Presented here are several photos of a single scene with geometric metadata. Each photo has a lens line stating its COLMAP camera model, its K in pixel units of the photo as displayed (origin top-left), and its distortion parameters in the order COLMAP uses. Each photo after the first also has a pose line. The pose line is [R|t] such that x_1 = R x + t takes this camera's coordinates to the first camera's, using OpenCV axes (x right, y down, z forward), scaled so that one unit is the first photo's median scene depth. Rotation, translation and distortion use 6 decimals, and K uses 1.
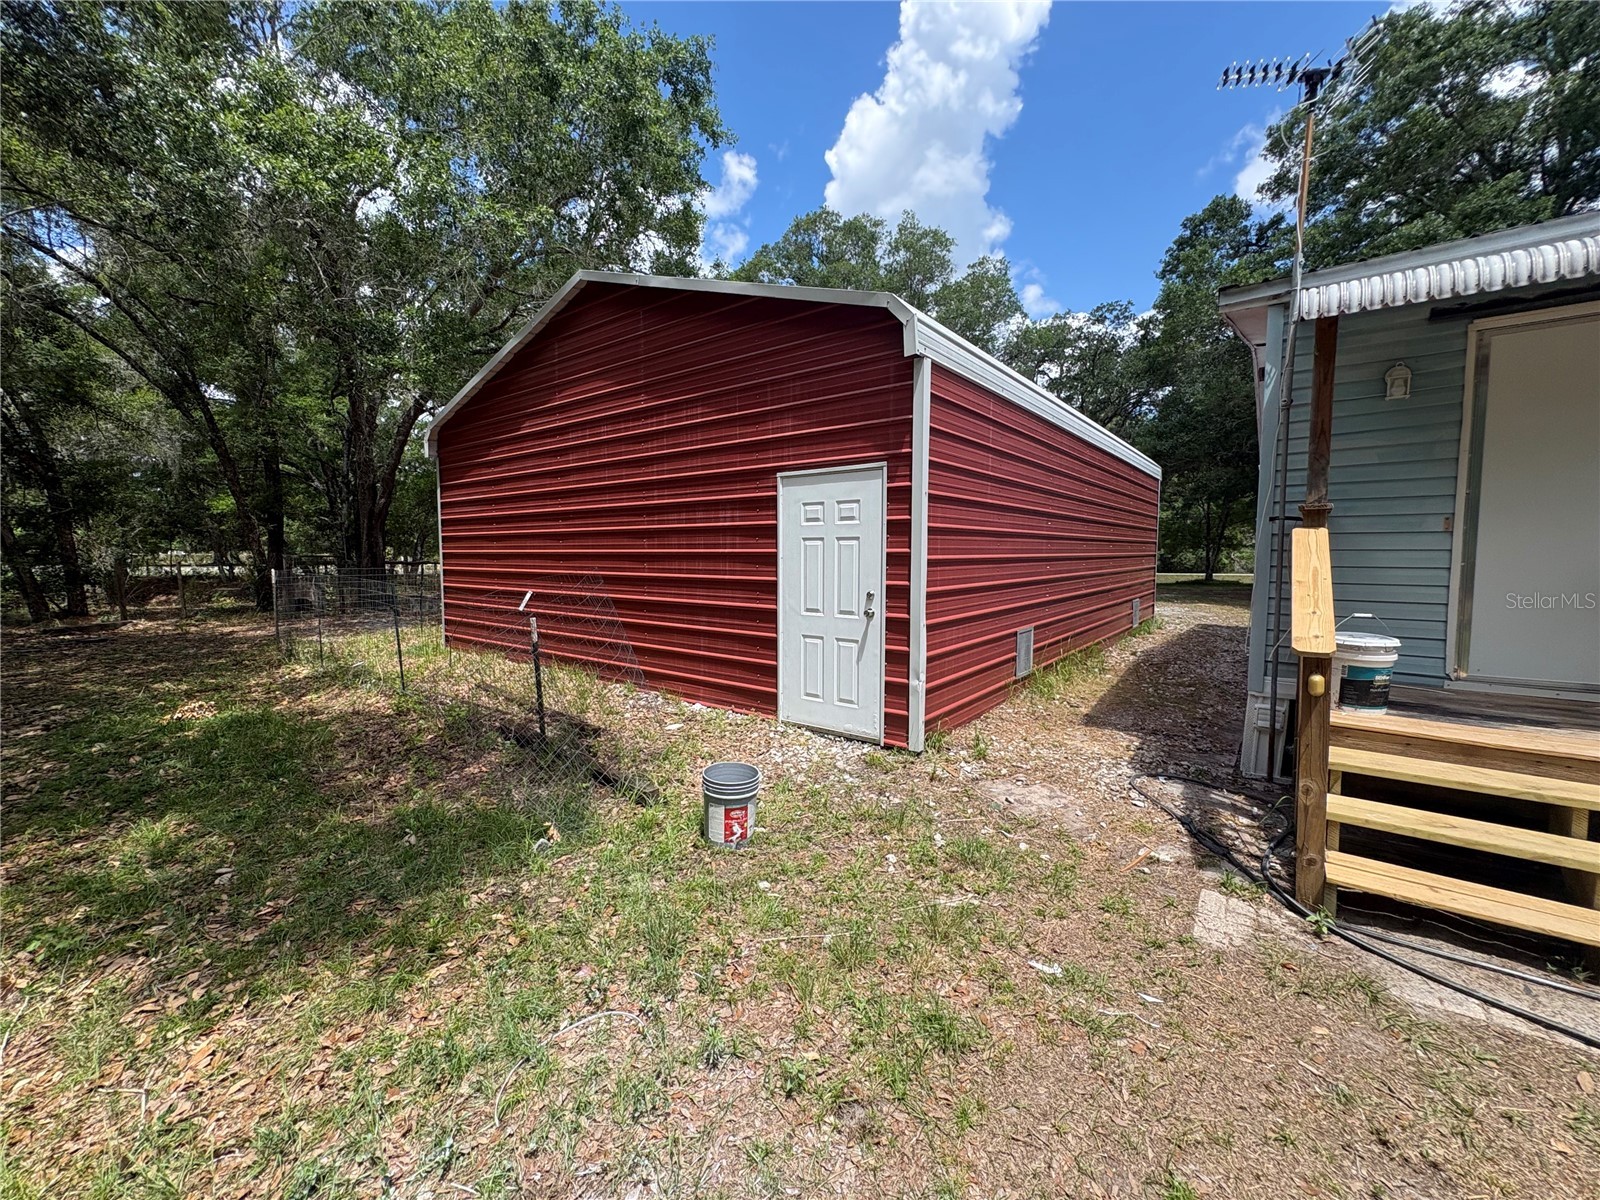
lens RADIAL K [[640.3, 0, 795.0], [0, 640.3, 597.0], [0, 0, 1]] dist [-0.002512, -0.000079]
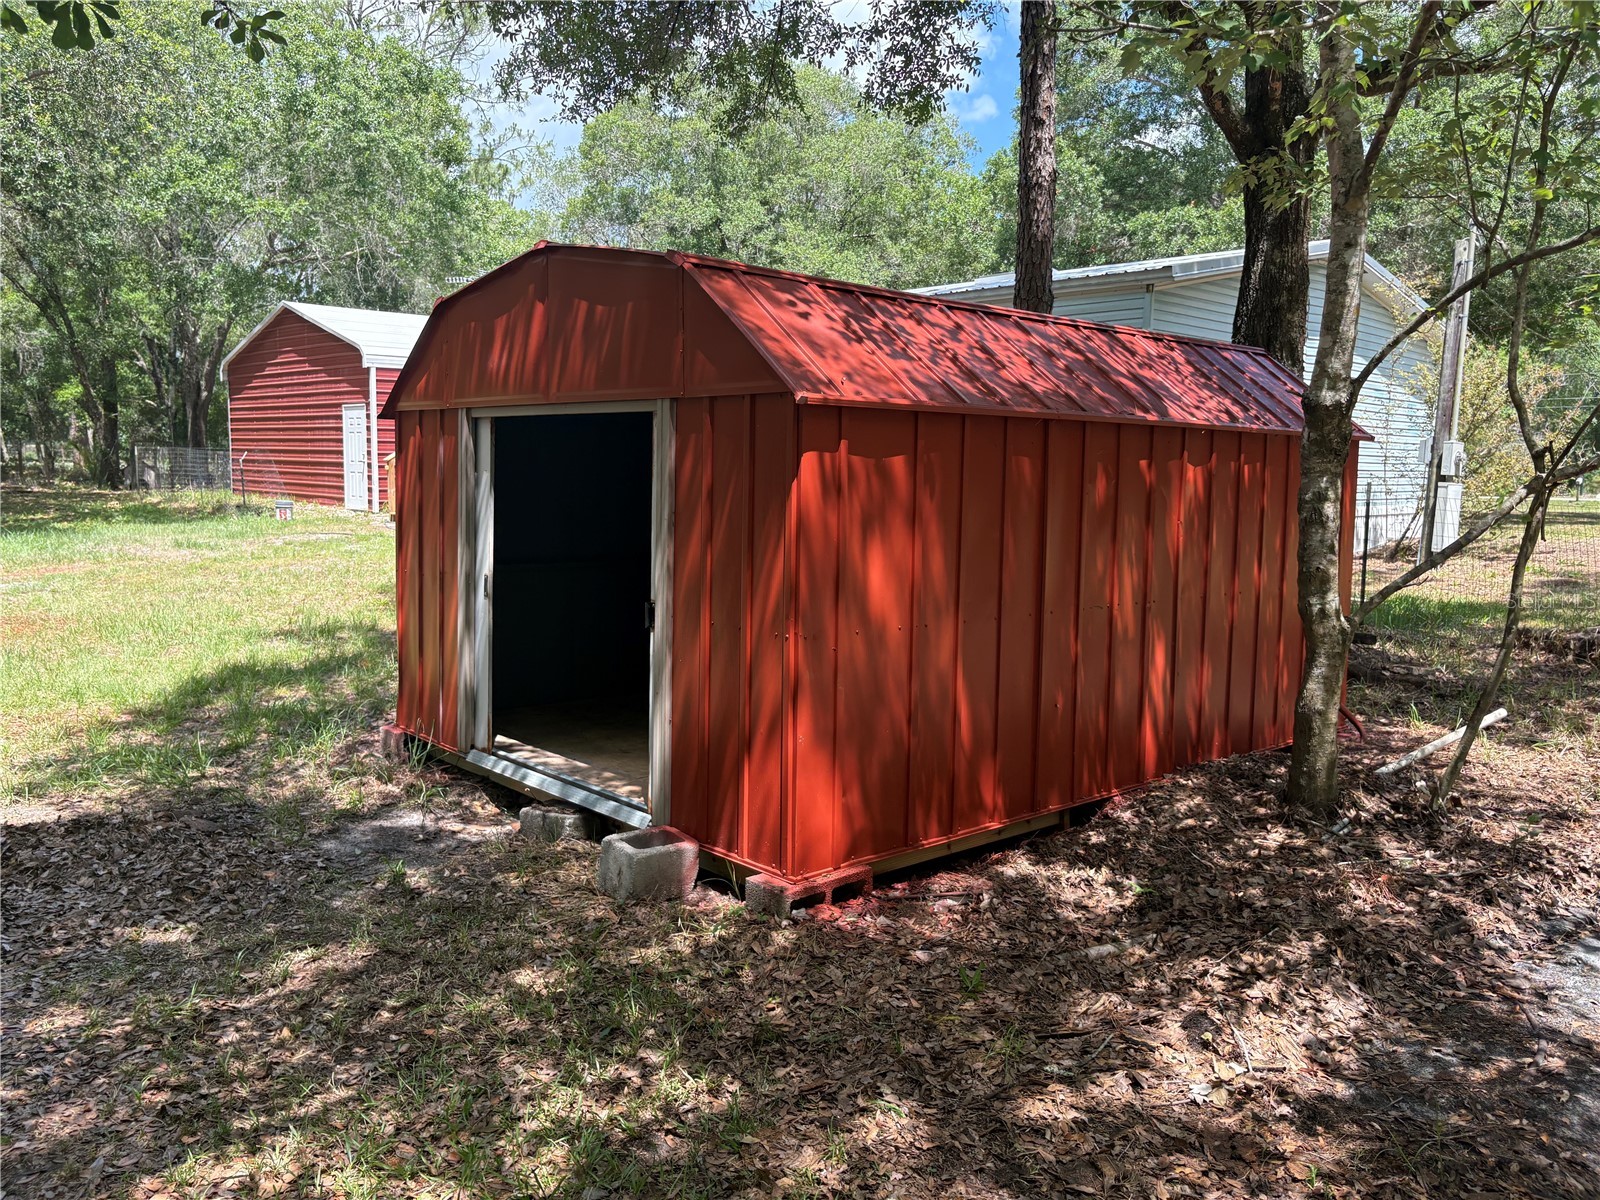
lens RADIAL K [[1204.8, 0, 801.4], [0, 1204.8, 593.5], [0, 0, 1]] dist [-0.000399, 0.001384]
pose [[0.991441, 0.024239, -0.128285, 2.285975], [-0.018112, 0.998648, 0.048717, 0.263913], [0.129293, -0.045977, 0.990540, -3.310808]]
